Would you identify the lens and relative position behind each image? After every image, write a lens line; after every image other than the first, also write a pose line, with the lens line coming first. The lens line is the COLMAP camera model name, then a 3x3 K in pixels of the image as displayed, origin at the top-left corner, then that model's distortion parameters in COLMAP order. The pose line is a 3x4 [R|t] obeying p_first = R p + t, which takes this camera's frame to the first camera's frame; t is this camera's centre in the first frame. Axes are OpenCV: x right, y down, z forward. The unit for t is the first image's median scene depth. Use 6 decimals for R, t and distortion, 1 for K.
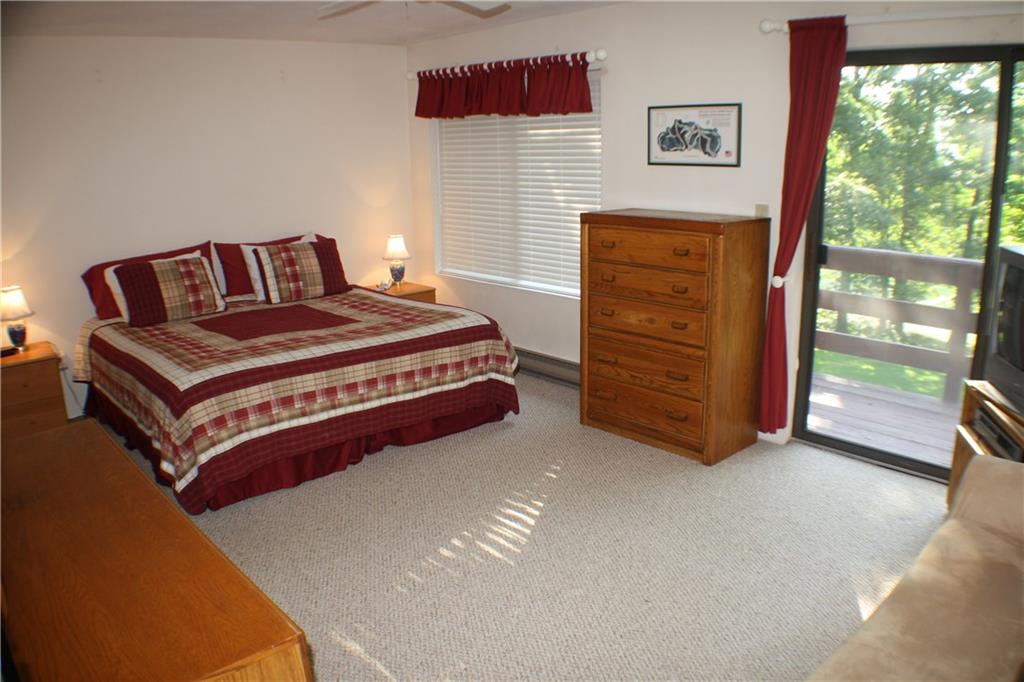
lens RADIAL K [[742.9, 0, 512.0], [0, 742.9, 341.0], [0, 0, 1]] dist [-0.210781, 0.052321]
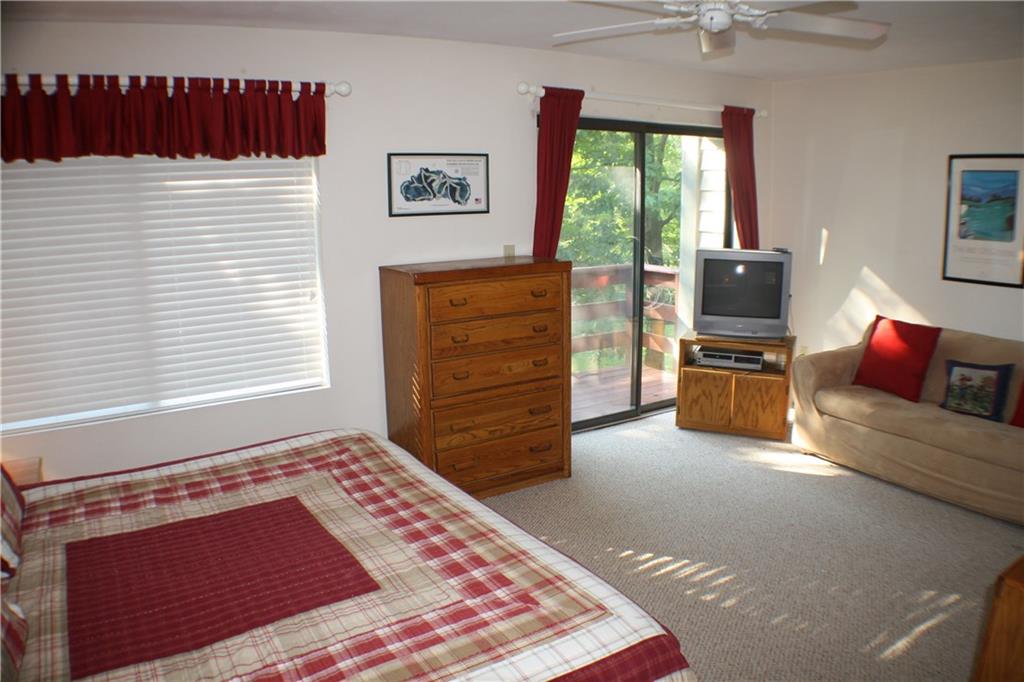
lens RADIAL K [[742.9, 0, 512.0], [0, 742.9, 341.0], [0, 0, 1]] dist [-0.210781, 0.052321]
pose [[0.177783, -0.178158, 0.967808, -0.752622], [0.258919, 0.957292, 0.128660, -0.184611], [-0.949397, 0.227710, 0.216318, 0.743538]]
